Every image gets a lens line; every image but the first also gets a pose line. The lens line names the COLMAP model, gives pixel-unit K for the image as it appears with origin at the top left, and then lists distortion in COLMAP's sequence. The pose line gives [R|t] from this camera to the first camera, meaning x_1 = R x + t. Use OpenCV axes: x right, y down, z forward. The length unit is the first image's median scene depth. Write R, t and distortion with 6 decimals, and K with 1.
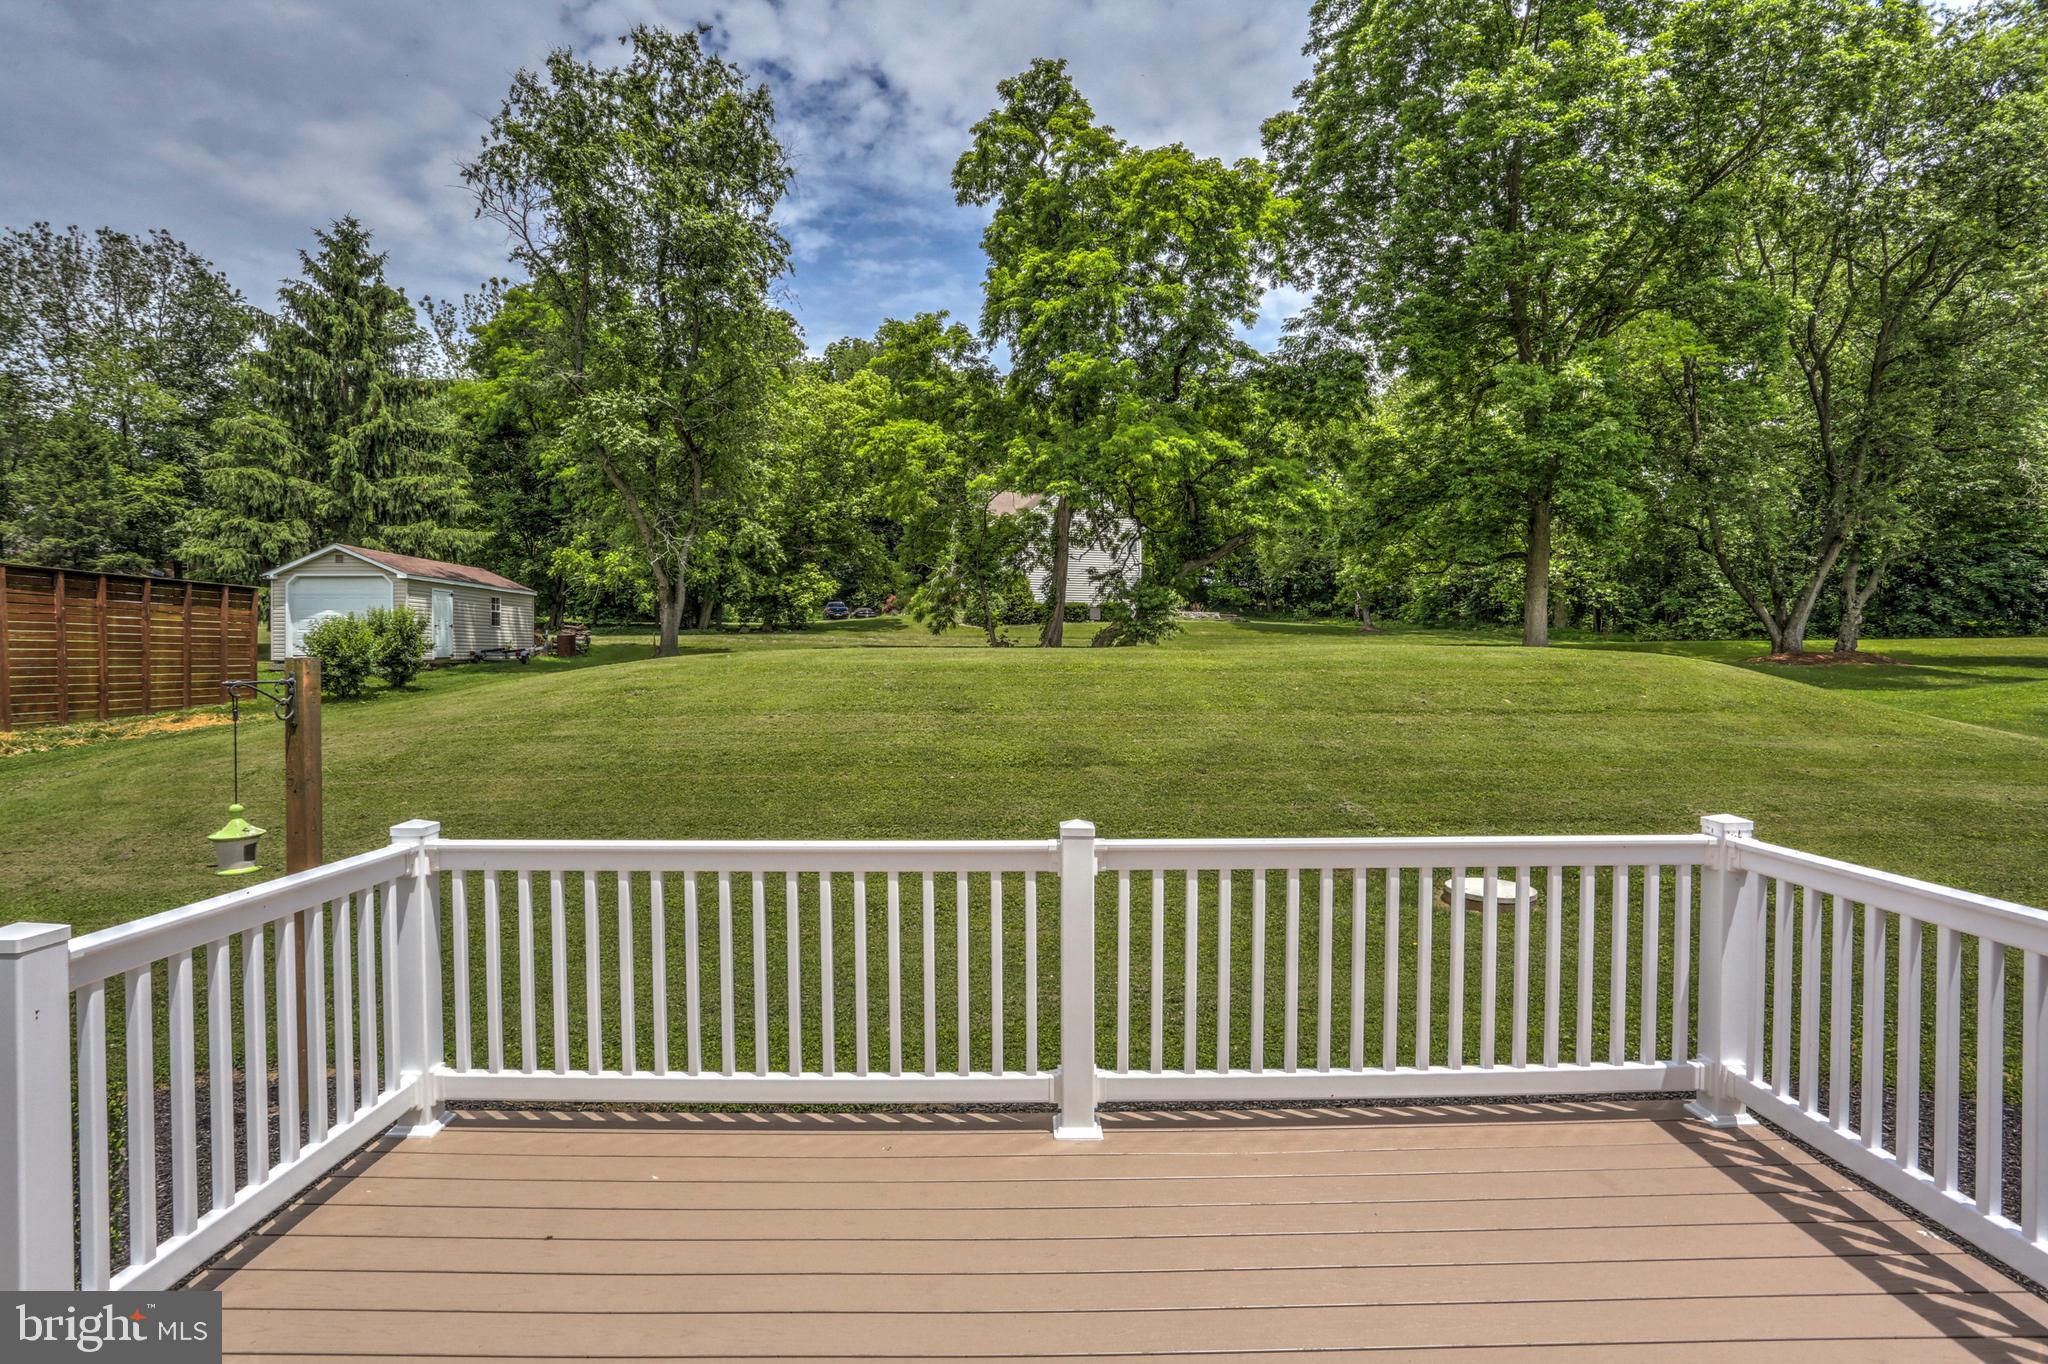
lens RADIAL K [[996.8, 0, 1018.8], [0, 996.8, 661.1], [0, 0, 1]] dist [-0.071863, 0.030452]
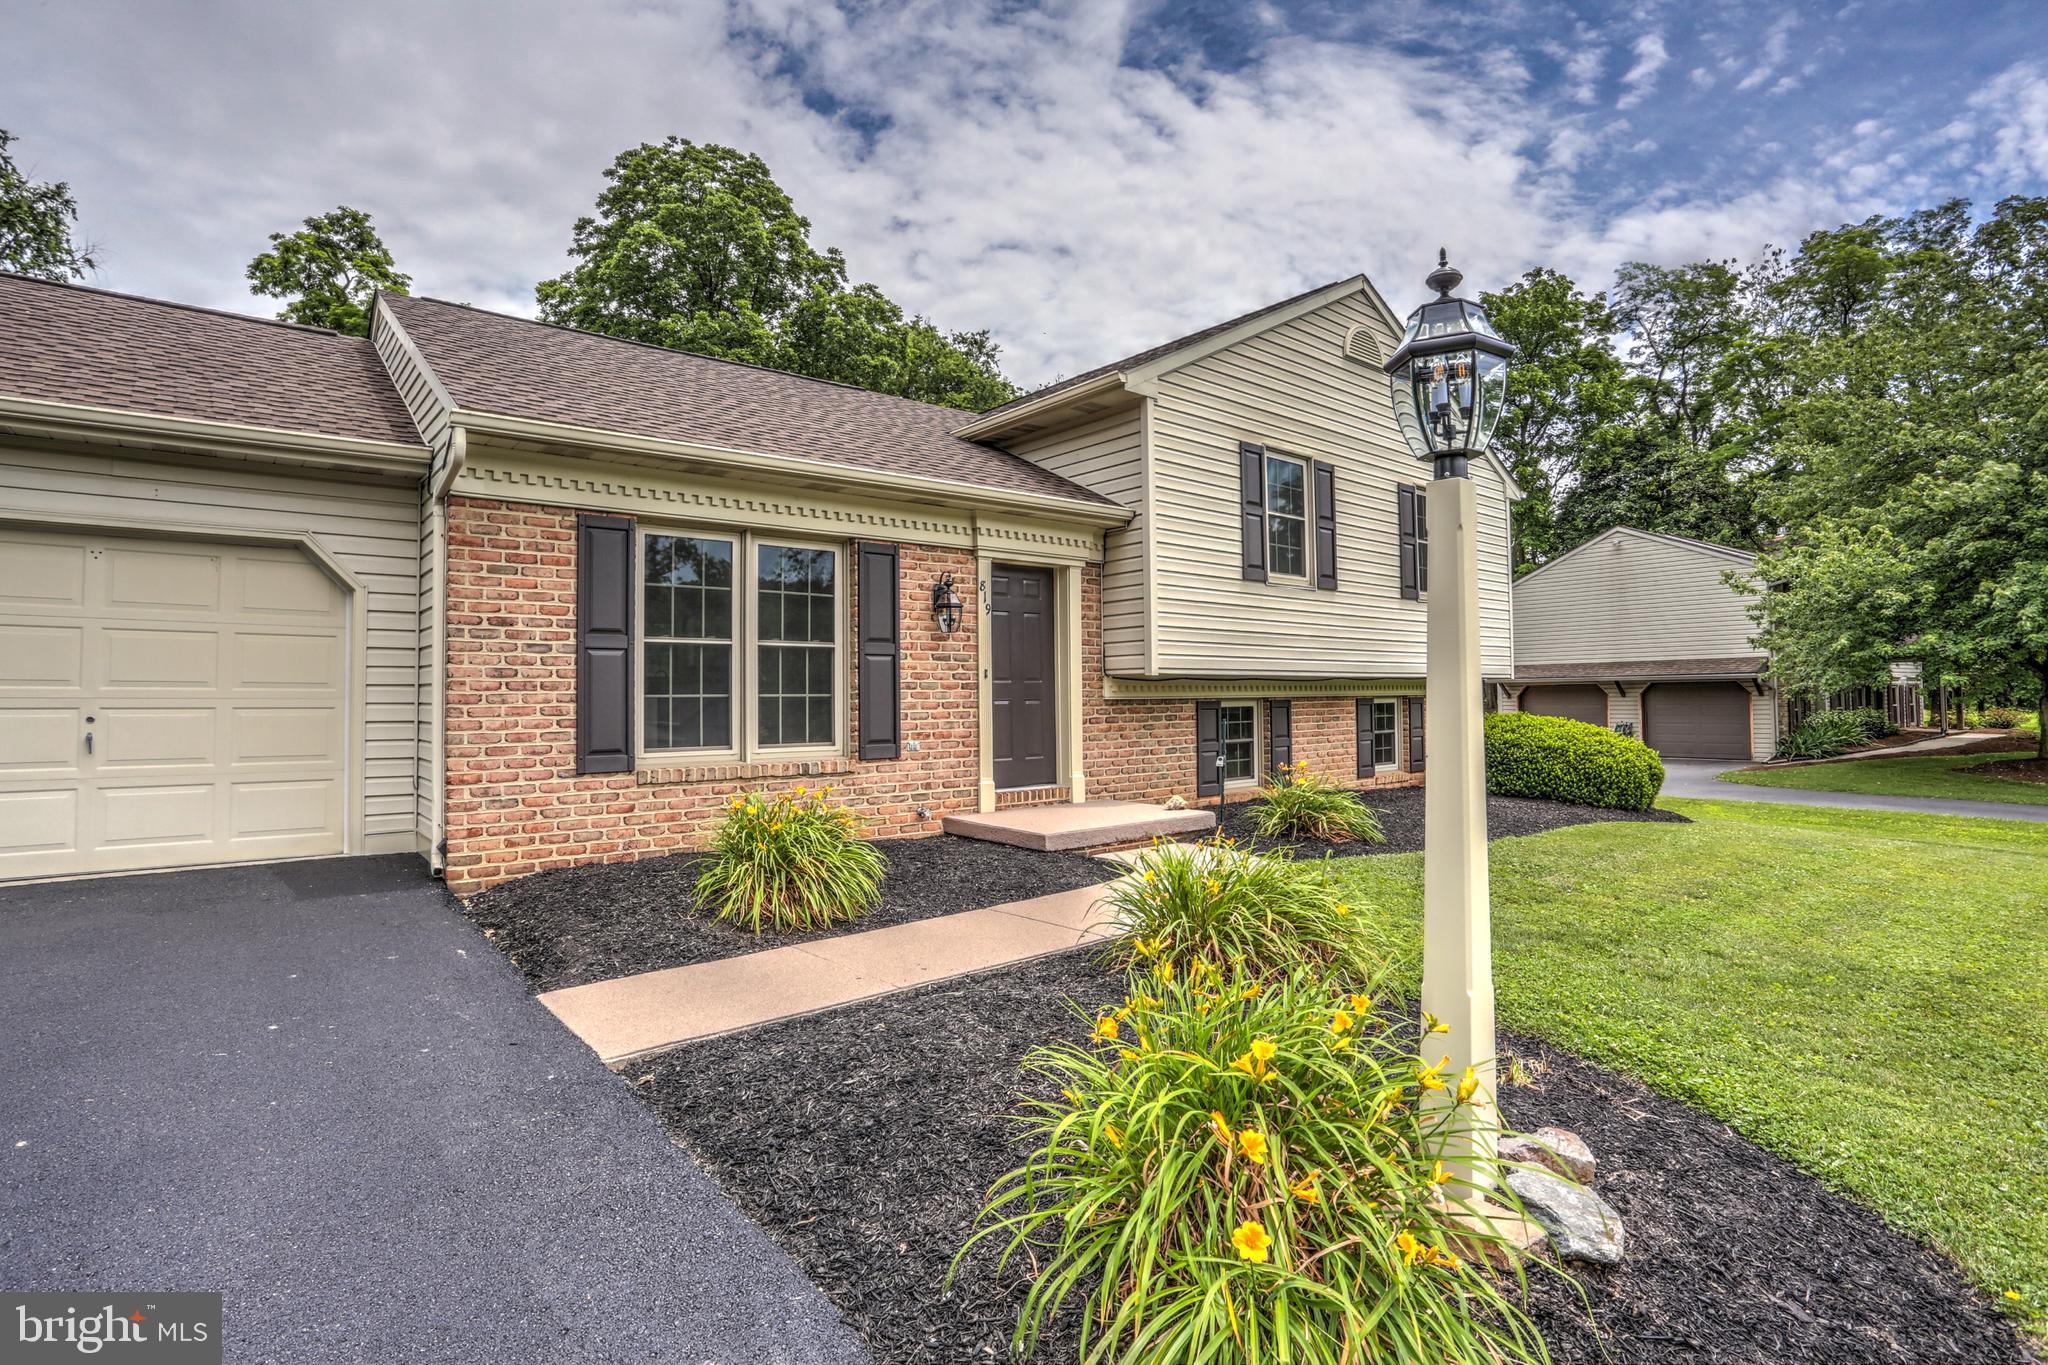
lens RADIAL K [[996.8, 0, 1018.8], [0, 996.8, 661.6], [0, 0, 1]] dist [-0.071863, 0.030452]
pose [[0.778381, 0.016205, 0.627584, -0.065526], [0.008651, 0.999295, -0.036532, 0.014440], [-0.627733, 0.033865, 0.777692, -0.439252]]
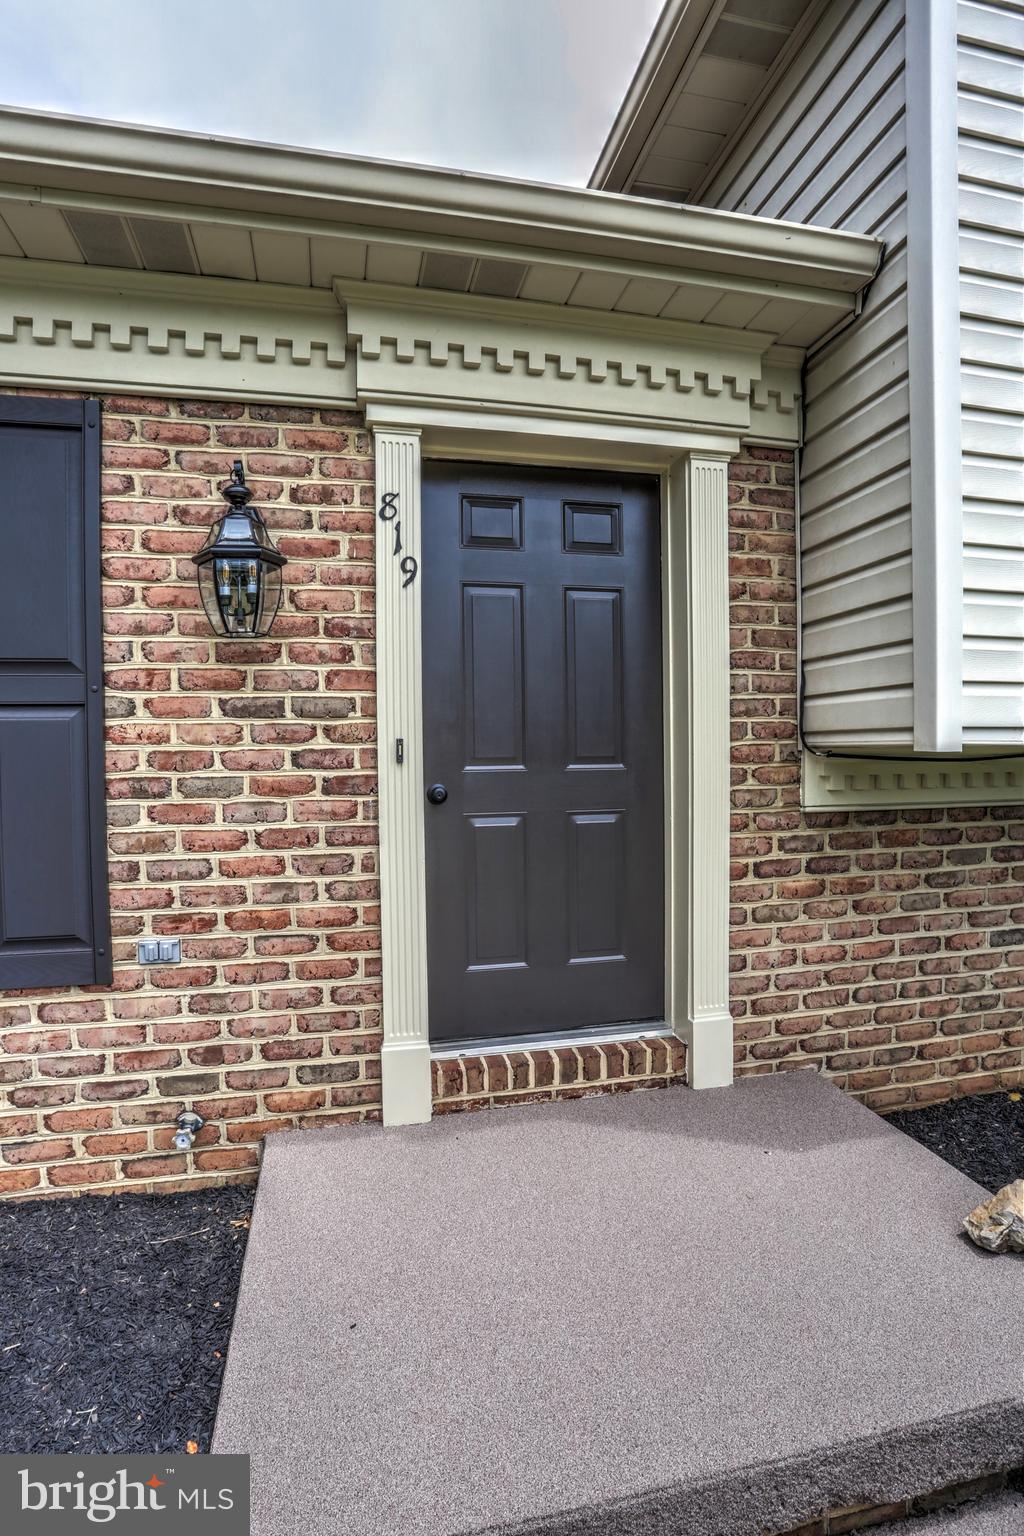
lens RADIAL K [[747.6, 0, 499.0], [0, 747.6, 774.9], [0, 0, 1]] dist [-0.071863, 0.030452]
pose [[0.979560, -0.014808, 0.200608, 0.076704], [0.009351, 0.999561, 0.028123, 0.008782], [-0.200936, -0.025672, 0.979268, -0.310956]]
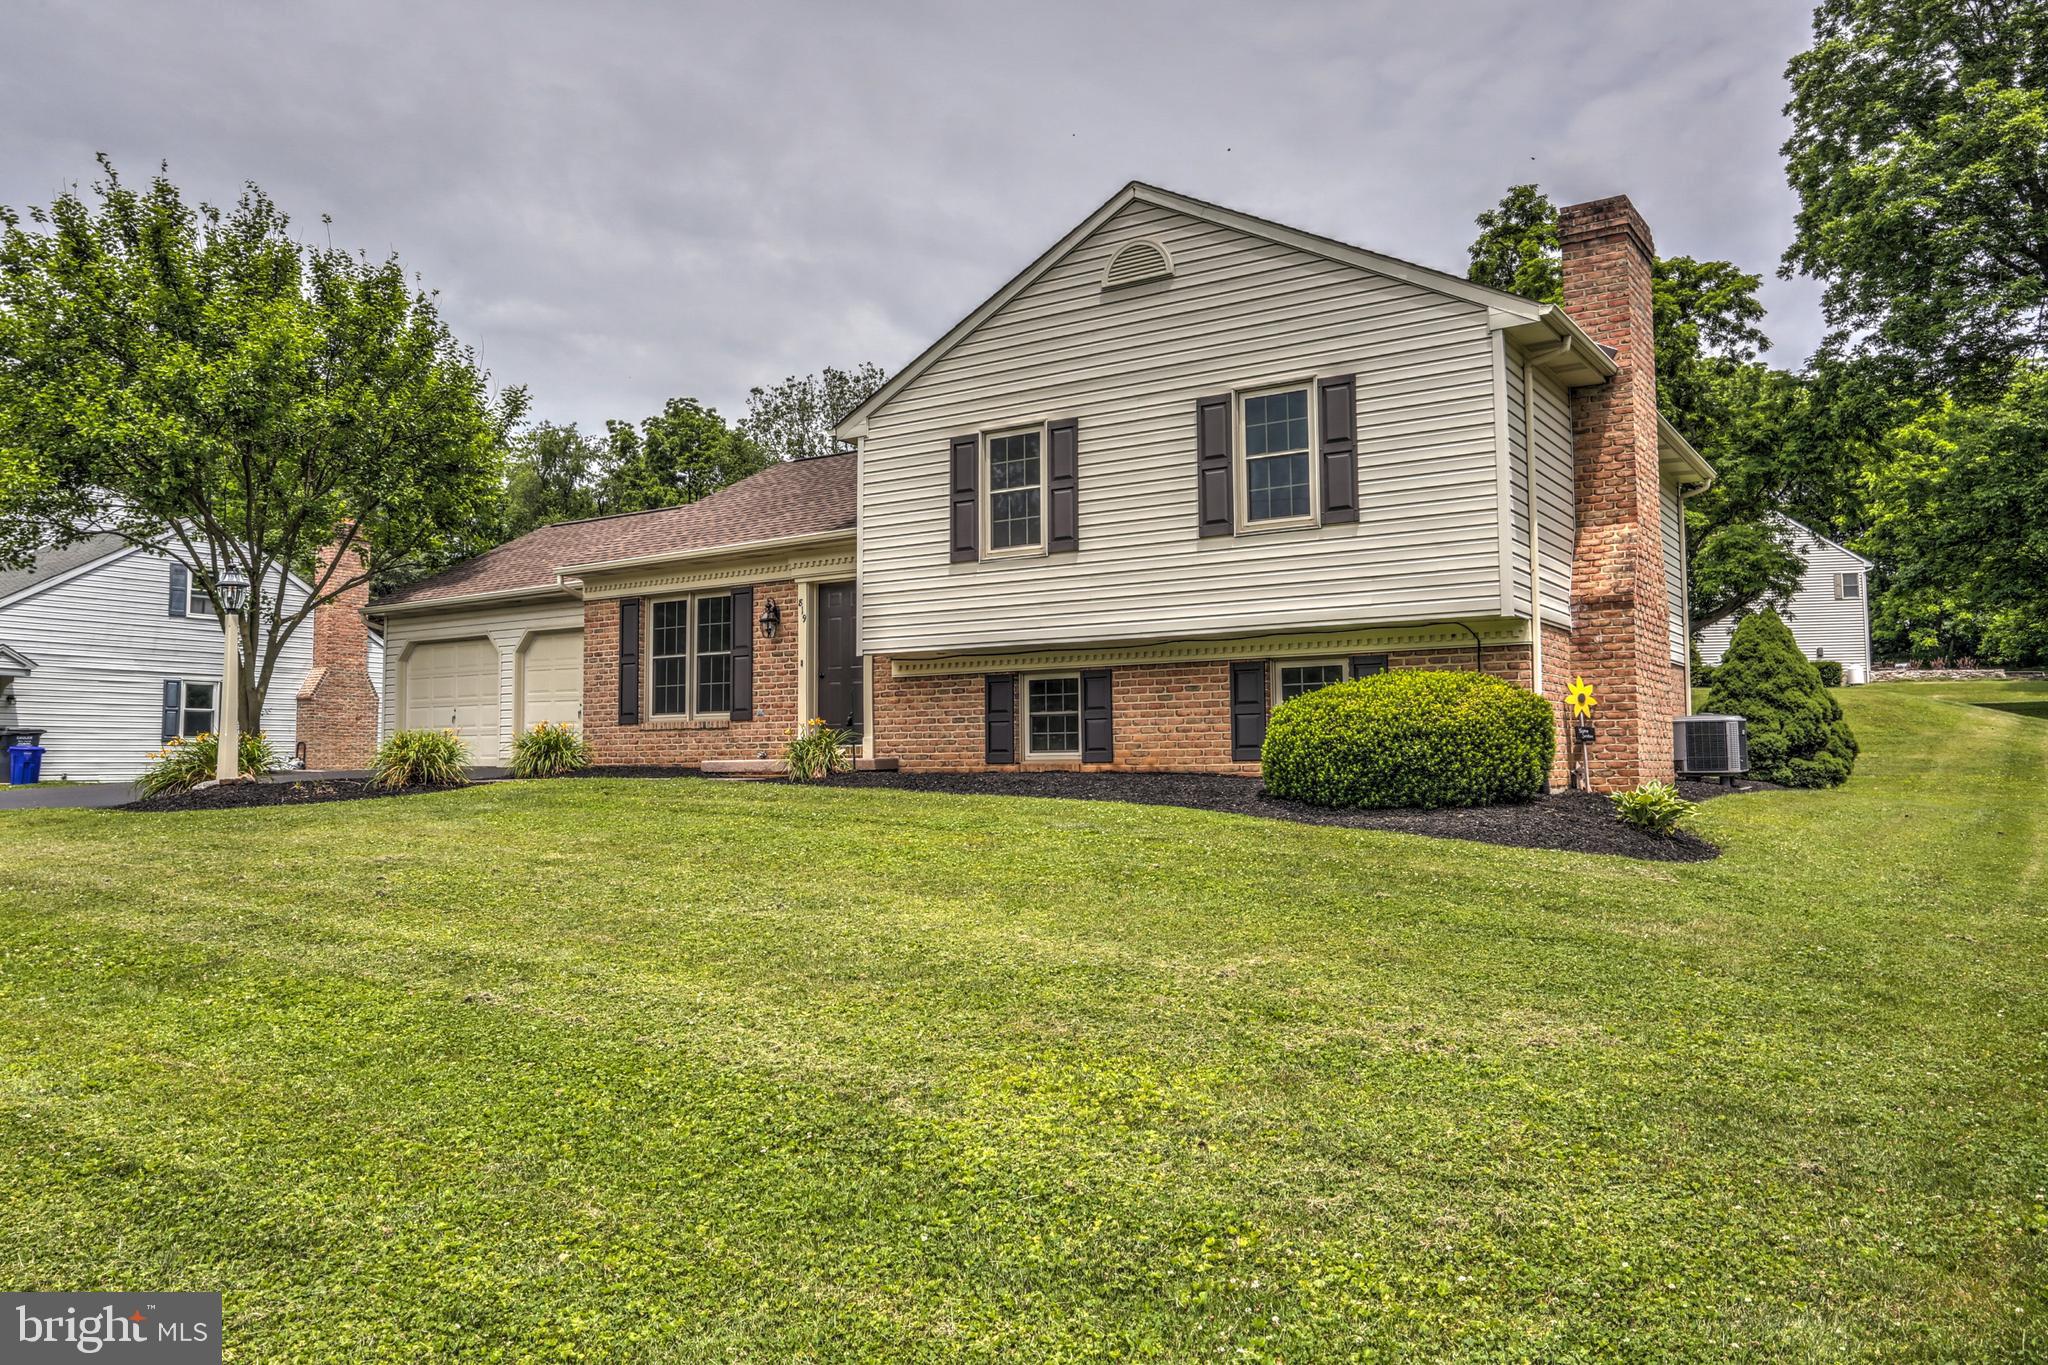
lens RADIAL K [[1456.8, 0, 1024.0], [0, 1456.8, 682.5], [0, 0, 1]] dist [-0.027283, 0.041983]
pose [[0.825276, -0.037730, -0.563468, 0.436480], [0.005509, 0.998256, -0.058775, 0.045908], [0.564703, 0.045401, 0.824045, -0.624043]]
